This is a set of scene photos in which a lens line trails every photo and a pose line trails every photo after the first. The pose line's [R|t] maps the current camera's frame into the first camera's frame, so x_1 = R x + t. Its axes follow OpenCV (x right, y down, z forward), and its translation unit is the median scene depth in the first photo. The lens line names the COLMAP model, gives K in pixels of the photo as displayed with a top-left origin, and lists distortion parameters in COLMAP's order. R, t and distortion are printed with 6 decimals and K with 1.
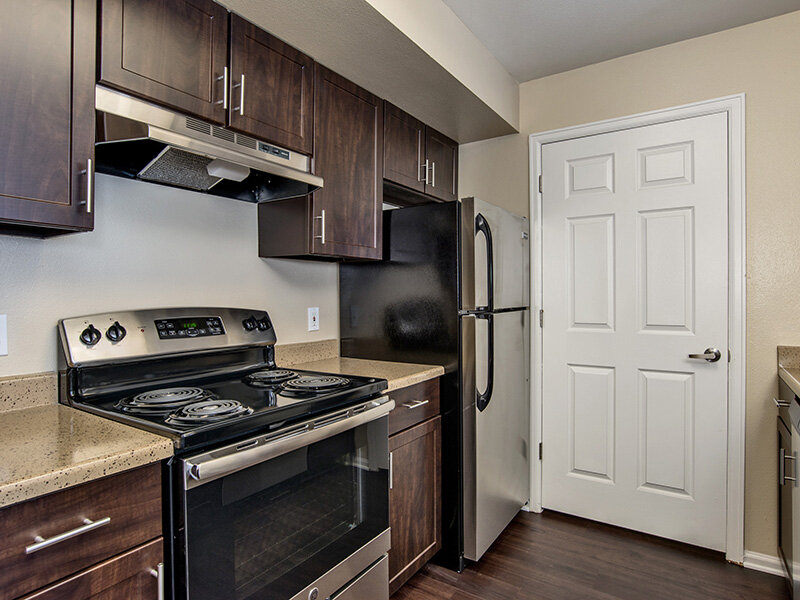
lens RADIAL K [[458.0, 0, 403.7], [0, 458.0, 299.5], [0, 0, 1]] dist [-0.049659, 0.025755]
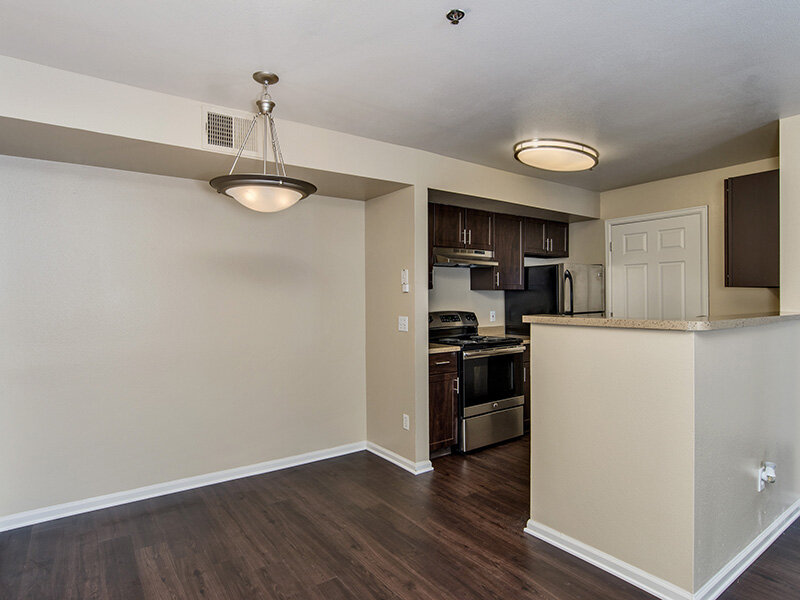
lens RADIAL K [[458.0, 0, 403.7], [0, 458.0, 299.5], [0, 0, 1]] dist [-0.049659, 0.025755]
pose [[0.935423, -0.003085, -0.353518, 0.205176], [0.002718, 0.999995, -0.001535, -0.040851], [0.353521, 0.000475, 0.935427, -1.384908]]
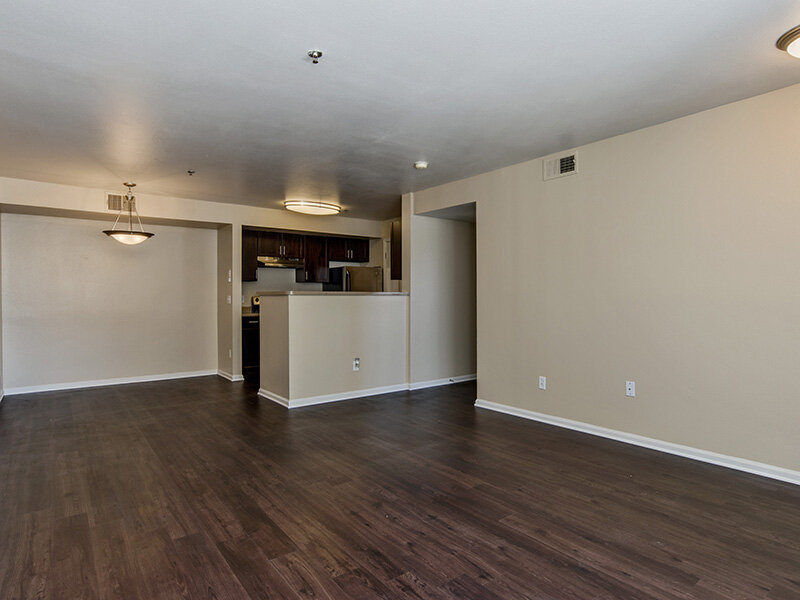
lens RADIAL K [[473.8, 0, 400.0], [0, 473.8, 300.0], [0, 0, 1]] dist [-0.073060, 0.132476]
pose [[0.943103, 0.004525, -0.332469, 1.830960], [-0.003528, 0.999987, 0.003604, 0.037064], [0.332481, -0.002226, 0.943107, -2.458836]]
